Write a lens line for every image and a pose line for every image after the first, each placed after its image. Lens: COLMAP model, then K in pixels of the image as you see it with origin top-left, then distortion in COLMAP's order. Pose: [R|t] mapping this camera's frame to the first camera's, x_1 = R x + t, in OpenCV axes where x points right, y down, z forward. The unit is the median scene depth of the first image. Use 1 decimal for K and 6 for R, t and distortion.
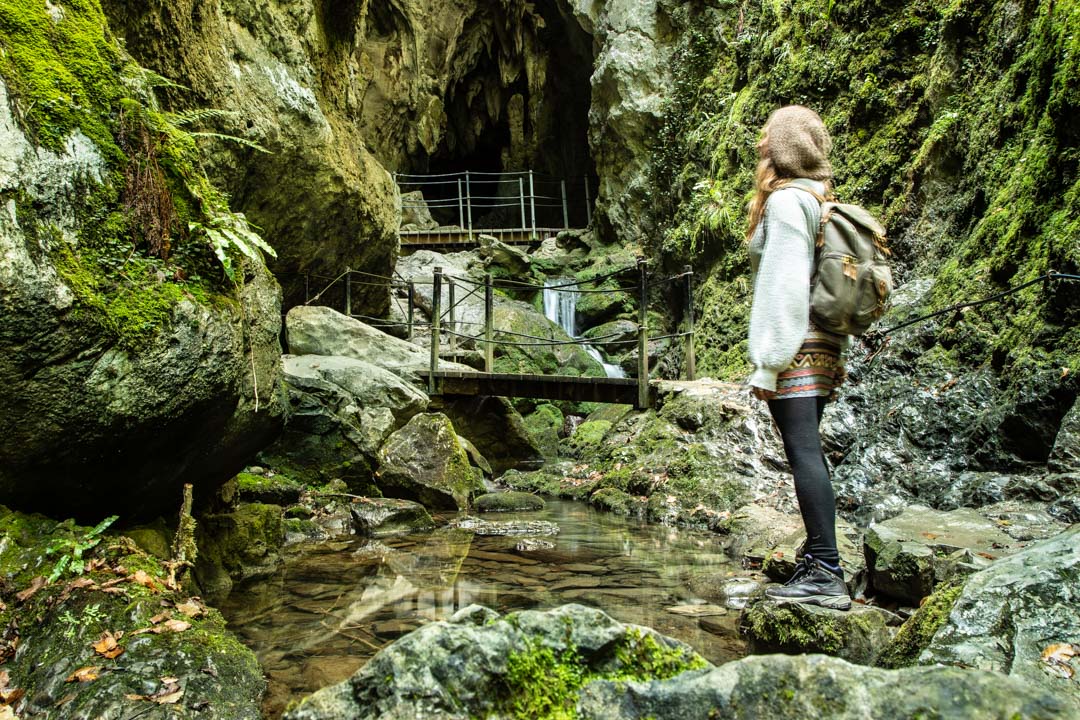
lens RADIAL K [[1005.0, 0, 541.0], [0, 1005.0, 359.1], [0, 0, 1]] dist [-0.076799, 0.000000]
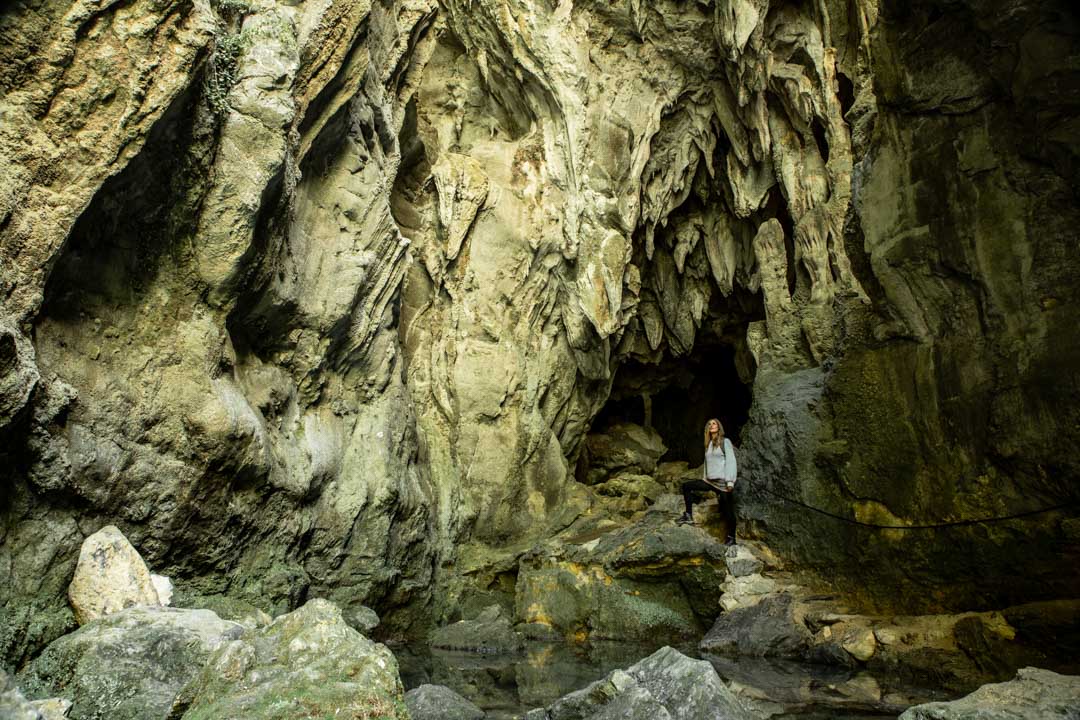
lens RADIAL K [[759.9, 0, 543.2], [0, 759.9, 358.9], [0, 0, 1]] dist [-0.010380, -0.000974]
pose [[0.966130, -0.075767, -0.246682, -0.048189], [0.011755, 0.967855, -0.251233, -0.098727], [0.257787, 0.239824, 0.935965, 0.636203]]
